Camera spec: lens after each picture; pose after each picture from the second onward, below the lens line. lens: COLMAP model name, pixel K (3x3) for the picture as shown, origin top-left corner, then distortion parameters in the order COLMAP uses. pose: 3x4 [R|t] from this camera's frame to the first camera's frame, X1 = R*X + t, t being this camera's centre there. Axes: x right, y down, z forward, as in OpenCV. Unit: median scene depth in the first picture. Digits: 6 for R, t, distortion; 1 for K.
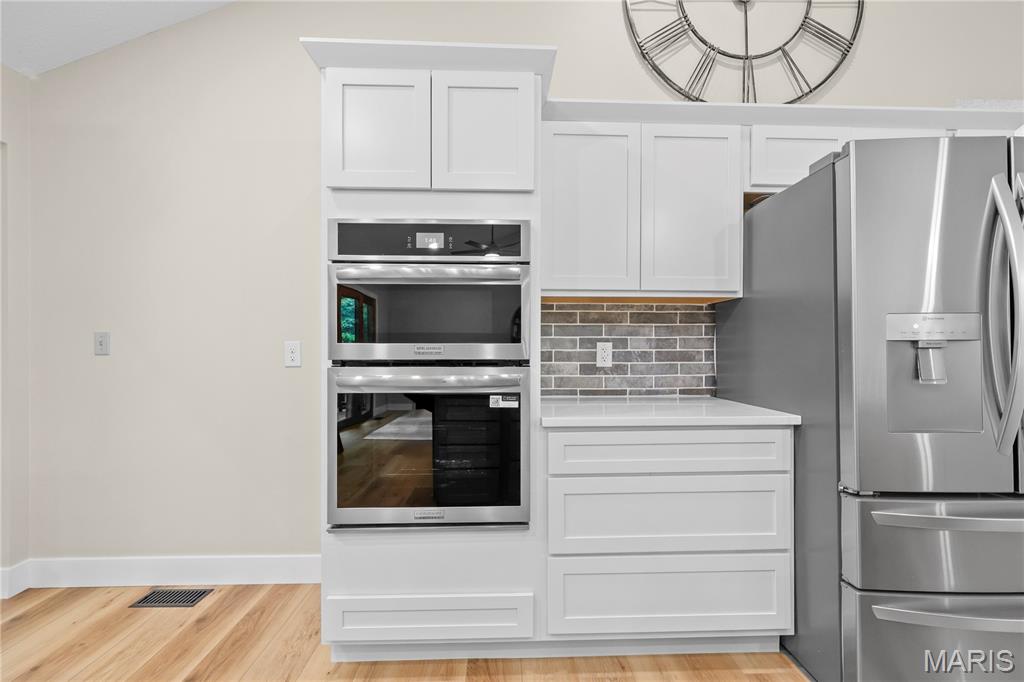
lens RADIAL K [[416.0, 0, 516.0], [0, 416.0, 348.7], [0, 0, 1]] dist [0.000706, -0.000328]
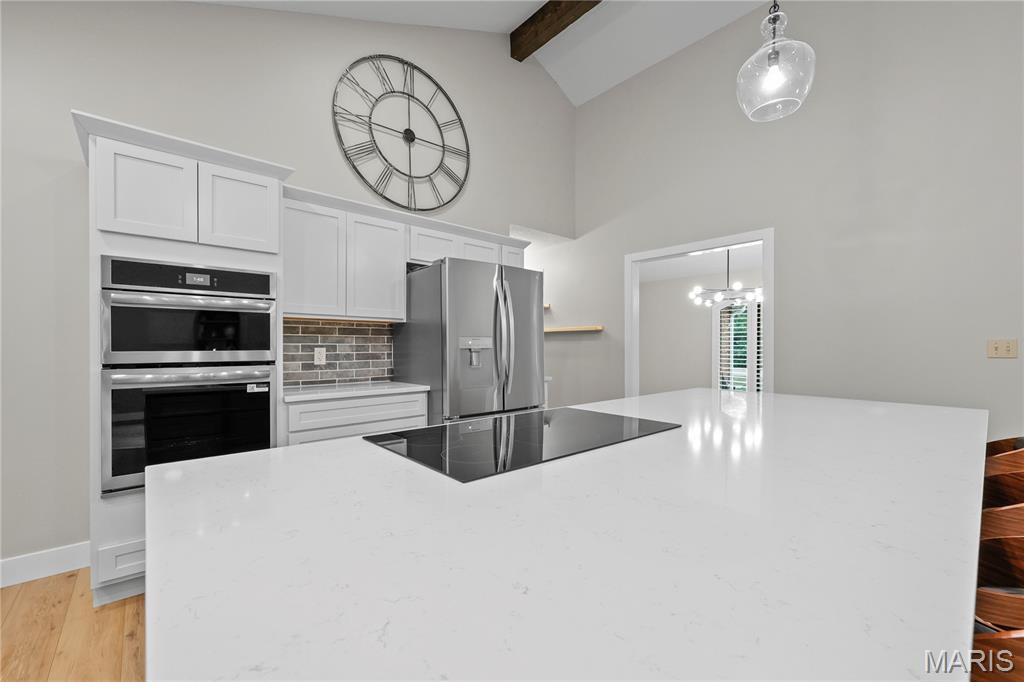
lens RADIAL K [[416.0, 0, 507.0], [0, 416.0, 348.7], [0, 0, 1]] dist [0.000706, -0.000328]
pose [[0.779955, -0.003541, 0.625825, -0.262064], [0.000796, 0.999989, 0.004666, -0.025054], [-0.625835, -0.003141, 0.779949, -0.756041]]
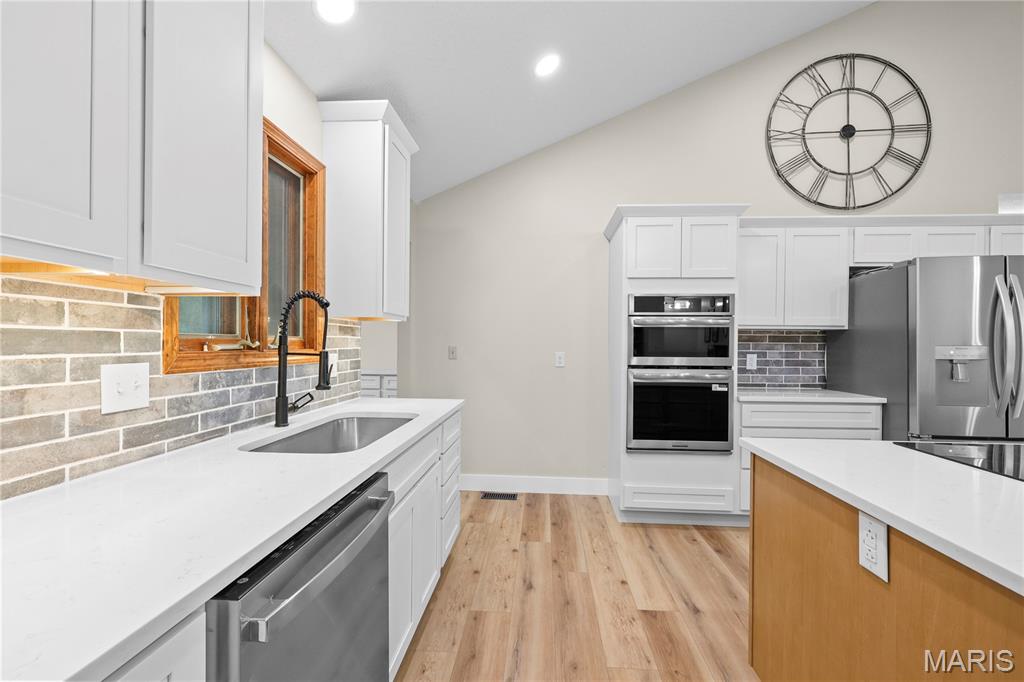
lens RADIAL K [[416.0, 0, 516.3], [0, 416.0, 347.5], [0, 0, 1]] dist [0.000706, -0.000328]
pose [[0.994515, 0.007121, -0.104356, -0.734886], [-0.006661, 0.999966, 0.004765, -0.059348], [0.104386, -0.004044, 0.994529, -0.975285]]
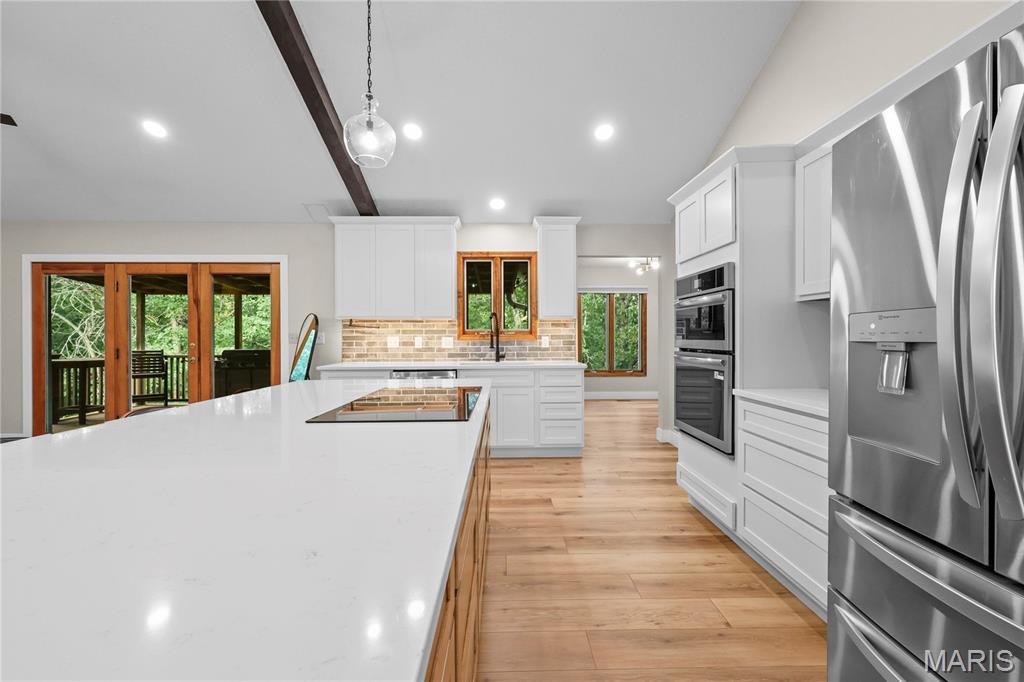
lens RADIAL K [[416.0, 0, 508.0], [0, 416.0, 340.7], [0, 0, 1]] dist [0.000706, -0.000328]
pose [[-0.016898, 0.010220, -0.999805, 1.555508], [0.000808, 0.999948, 0.010208, -0.026813], [0.999857, -0.000635, -0.016906, 0.185581]]
